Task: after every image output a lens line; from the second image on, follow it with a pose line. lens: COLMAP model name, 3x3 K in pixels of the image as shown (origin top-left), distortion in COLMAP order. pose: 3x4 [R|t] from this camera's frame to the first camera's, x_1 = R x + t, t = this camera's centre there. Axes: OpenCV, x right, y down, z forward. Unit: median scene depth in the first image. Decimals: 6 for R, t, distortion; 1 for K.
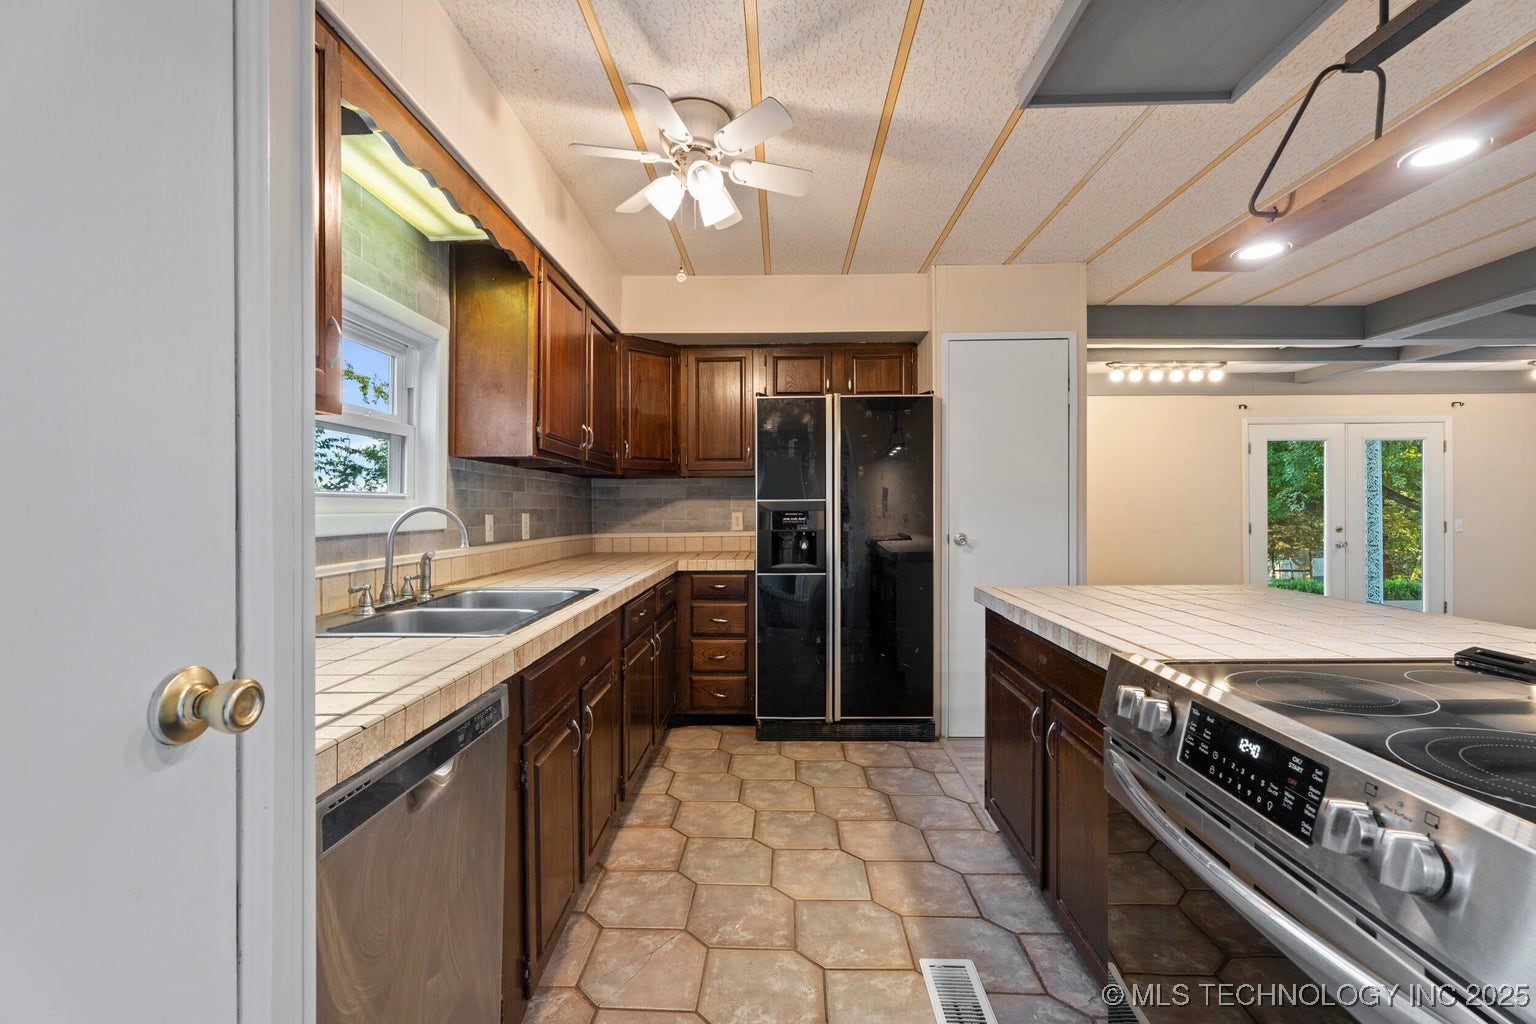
lens RADIAL K [[683.9, 0, 767.5], [0, 683.9, 517.7], [0, 0, 1]] dist [0.004085, -0.002341]
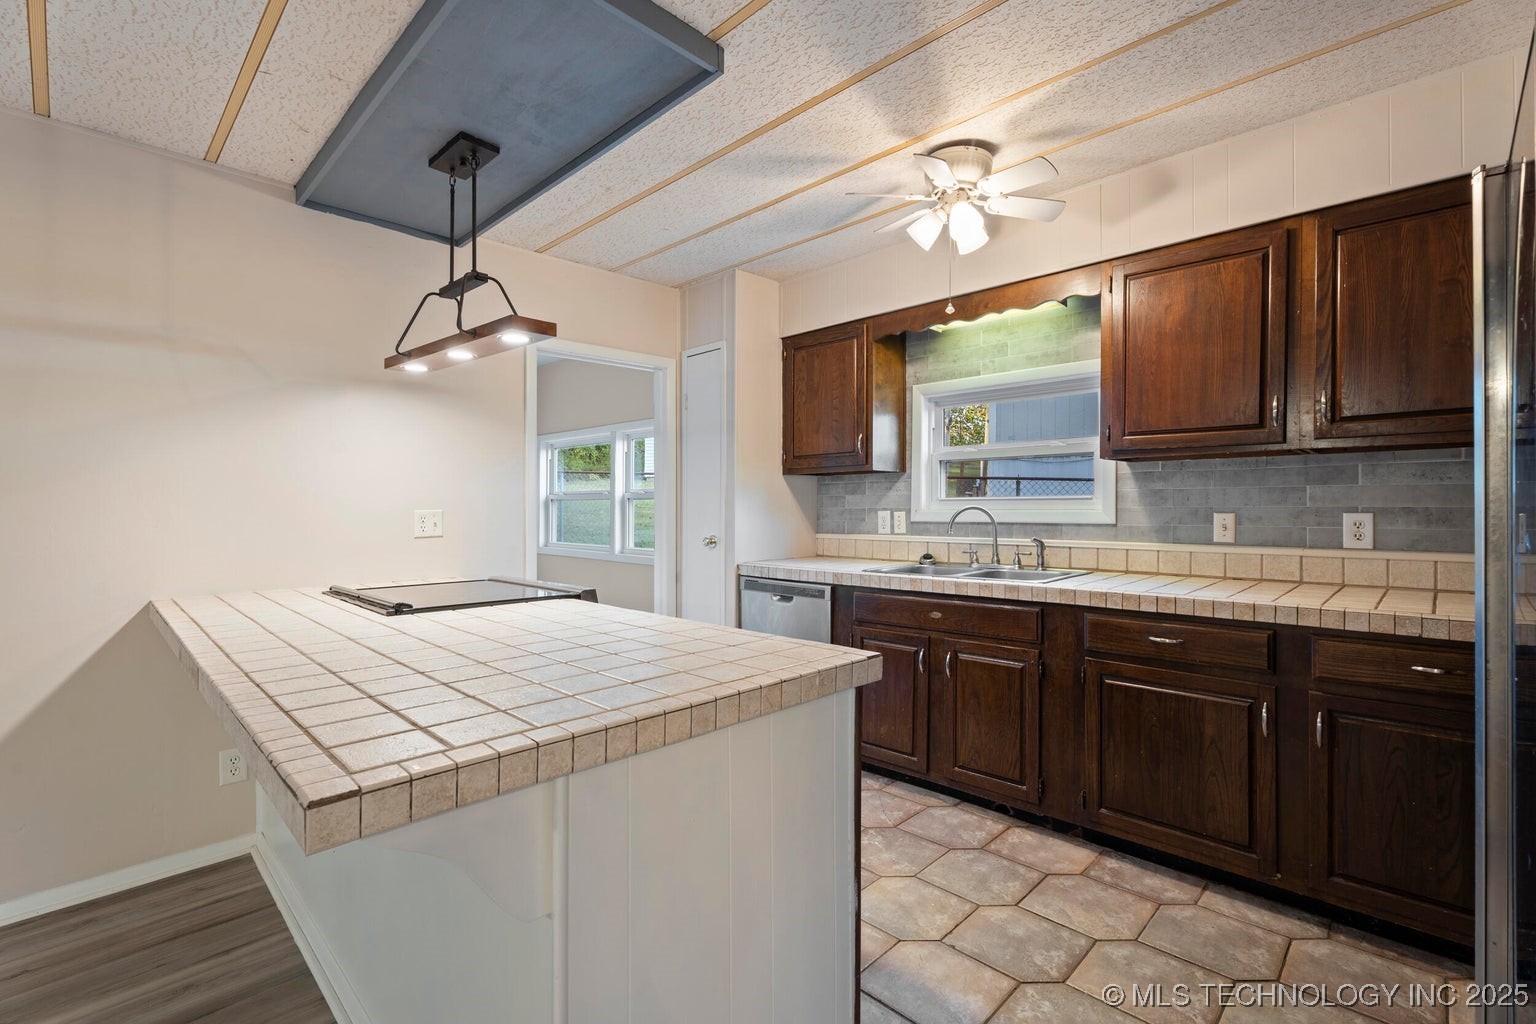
lens RADIAL K [[683.9, 0, 774.6], [0, 683.9, 498.1], [0, 0, 1]] dist [0.004085, -0.002341]
pose [[-0.674259, -0.000722, -0.738494, 0.713108], [-0.002730, 0.999995, 0.001516, -0.026750], [0.738489, 0.003038, -0.674258, 1.205166]]
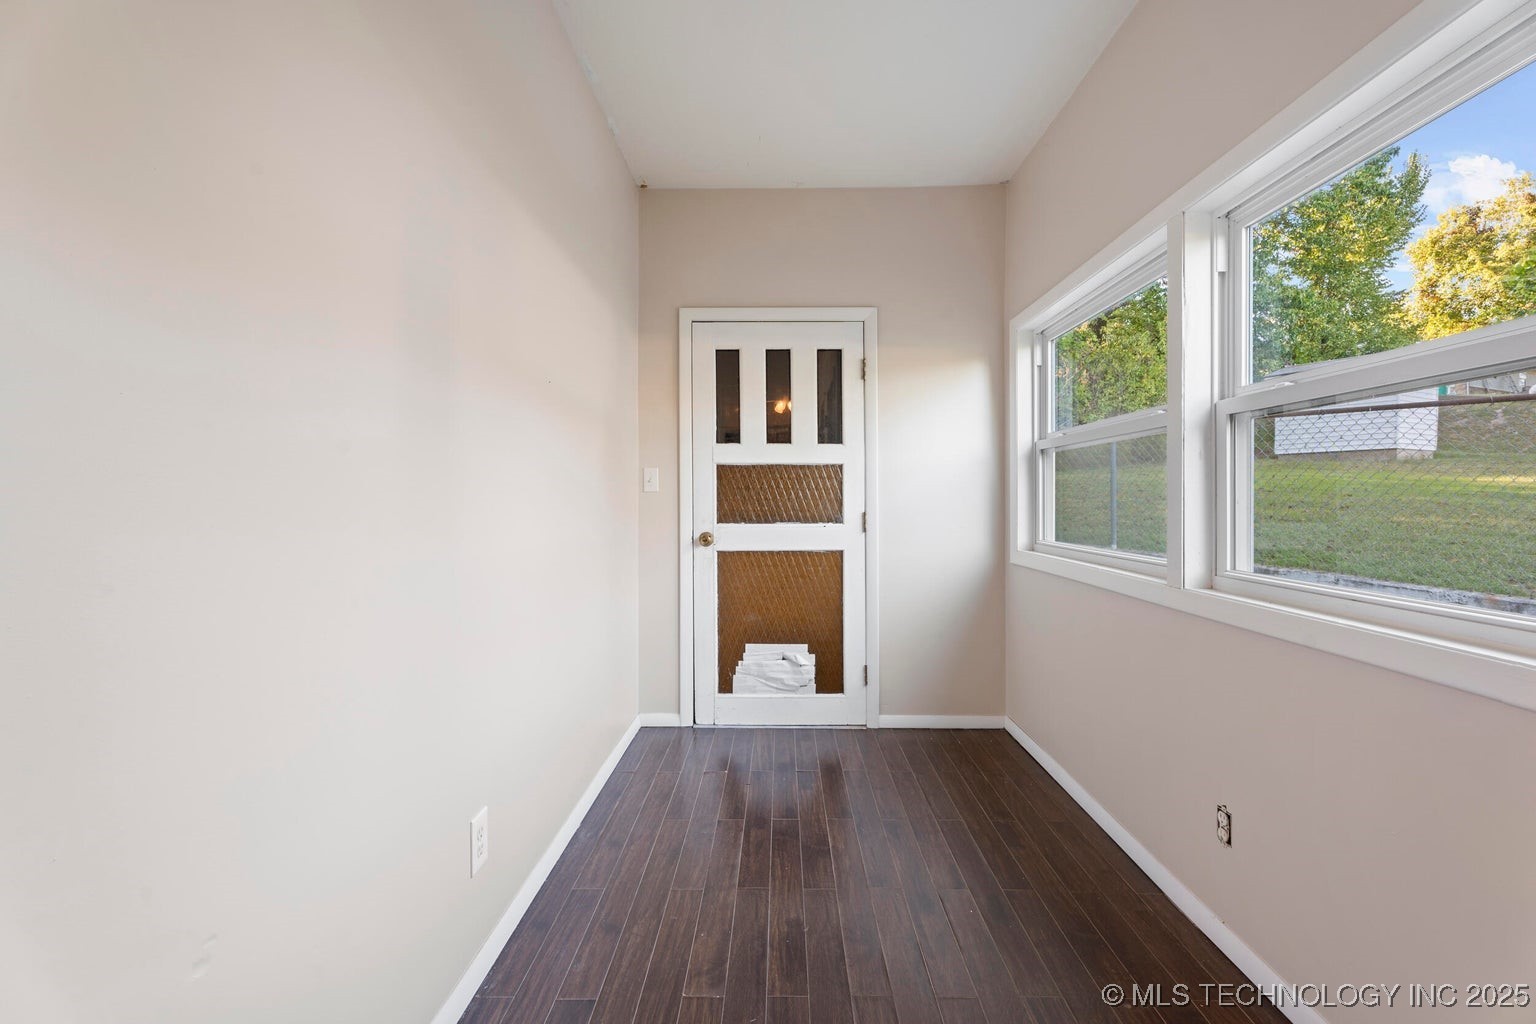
lens RADIAL K [[683.9, 0, 767.9], [0, 683.9, 500.2], [0, 0, 1]] dist [0.004085, -0.002341]
pose [[-0.999930, 0.009764, -0.006683, 0.278634], [0.009700, 0.999908, 0.009449, 0.015899], [0.006774, 0.009384, -0.999933, 0.610868]]
